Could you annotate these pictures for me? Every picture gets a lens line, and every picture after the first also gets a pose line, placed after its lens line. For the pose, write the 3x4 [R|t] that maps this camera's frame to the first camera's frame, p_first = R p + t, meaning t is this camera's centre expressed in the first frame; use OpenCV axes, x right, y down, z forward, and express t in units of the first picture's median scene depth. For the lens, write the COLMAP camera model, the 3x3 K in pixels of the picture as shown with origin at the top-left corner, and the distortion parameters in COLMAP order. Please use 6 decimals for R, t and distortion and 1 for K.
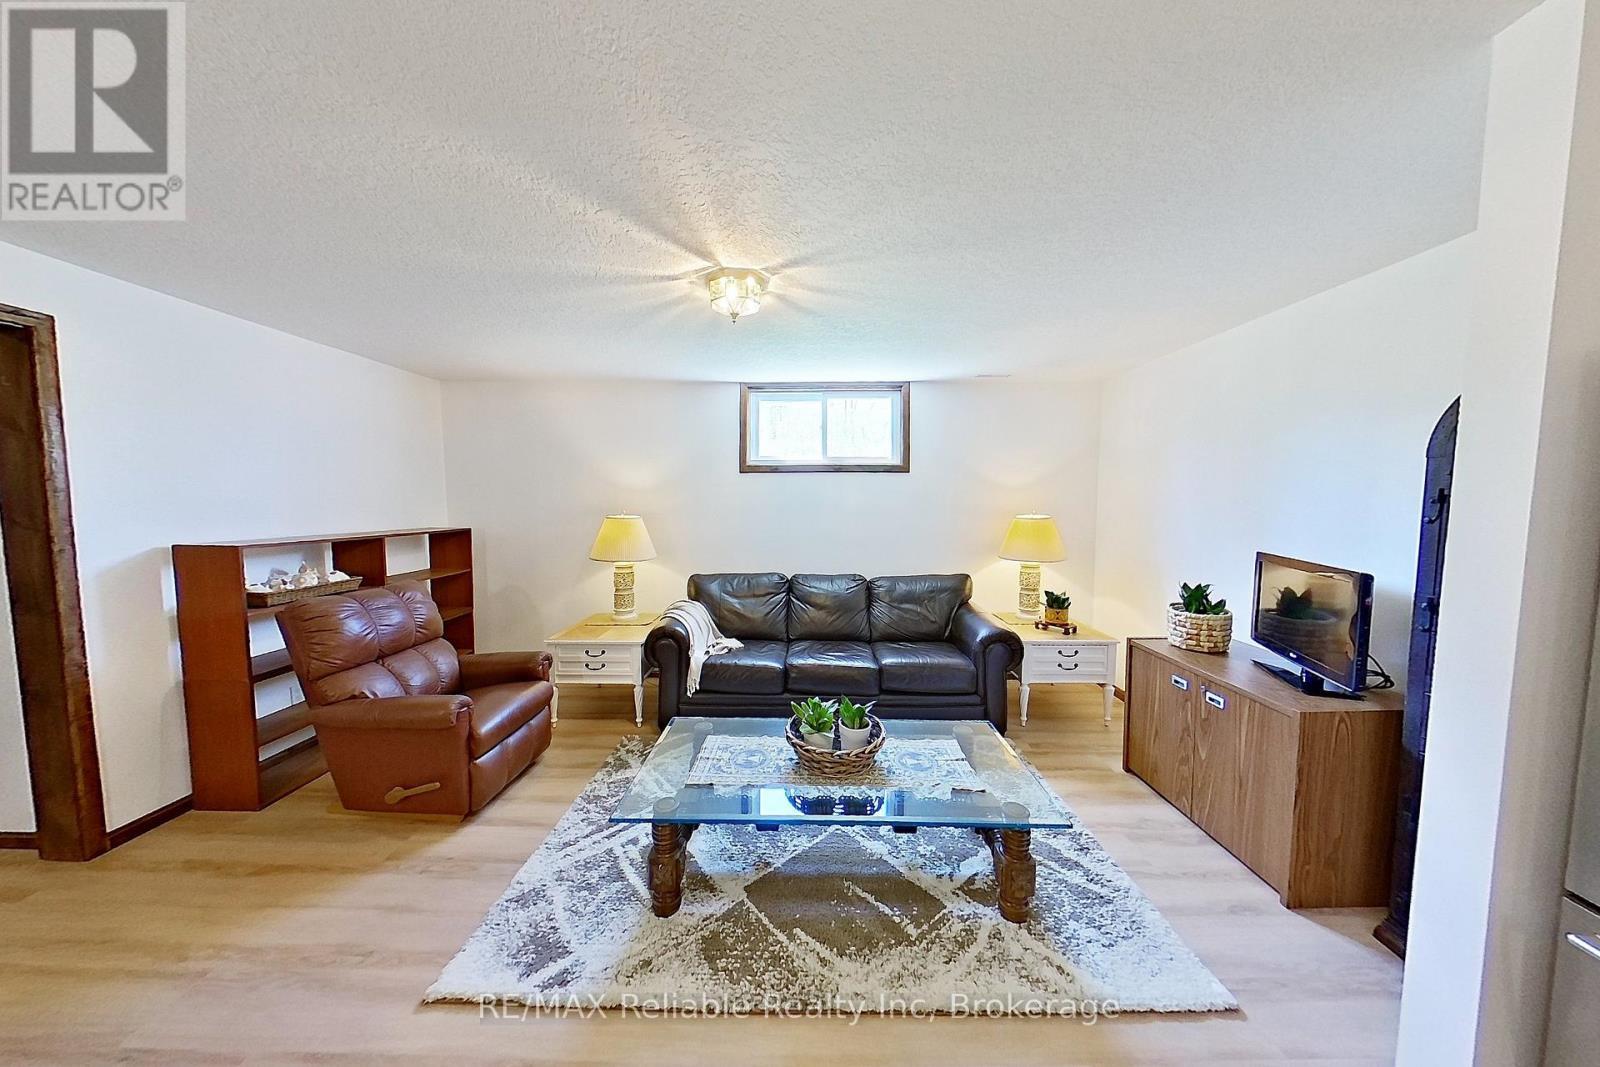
lens RADIAL K [[507.9, 0, 792.5], [0, 507.9, 533.1], [0, 0, 1]] dist [0.001700, -0.000351]
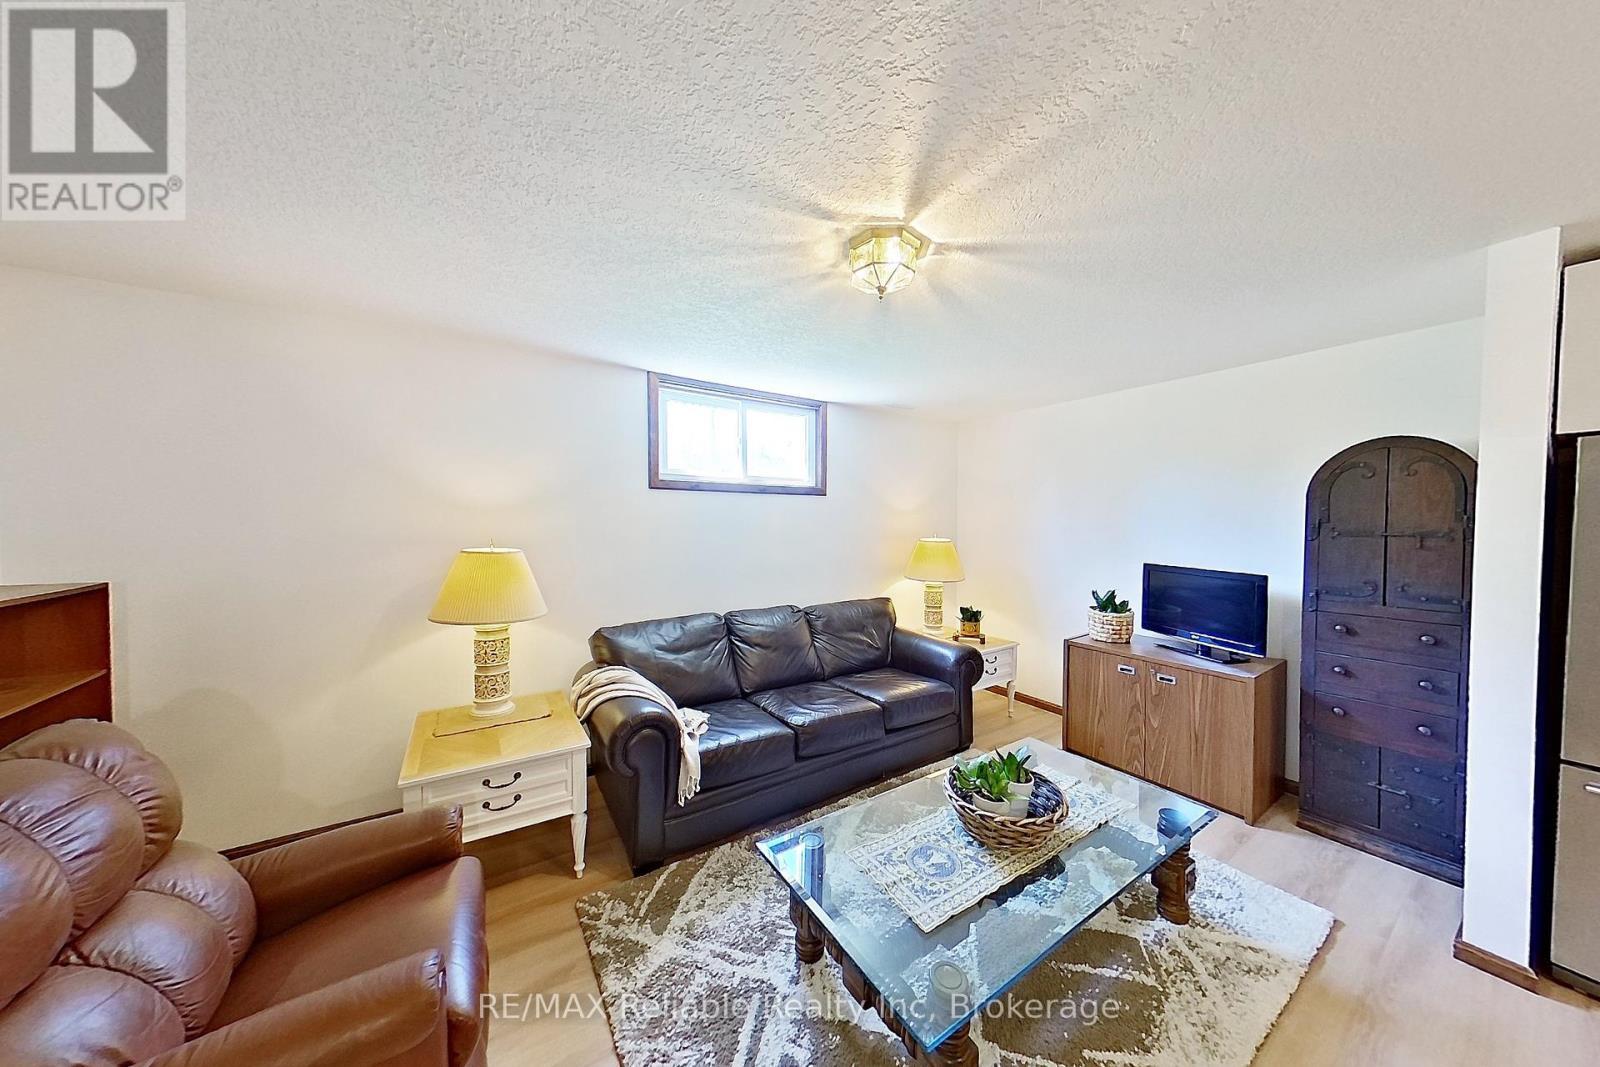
lens RADIAL K [[507.9, 0, 805.0], [0, 507.9, 532.8], [0, 0, 1]] dist [0.001700, -0.000351]
pose [[0.818248, -0.008064, 0.574809, -0.399794], [0.034351, 0.998801, -0.034887, -0.018828], [-0.573838, 0.048292, 0.817543, 0.268603]]
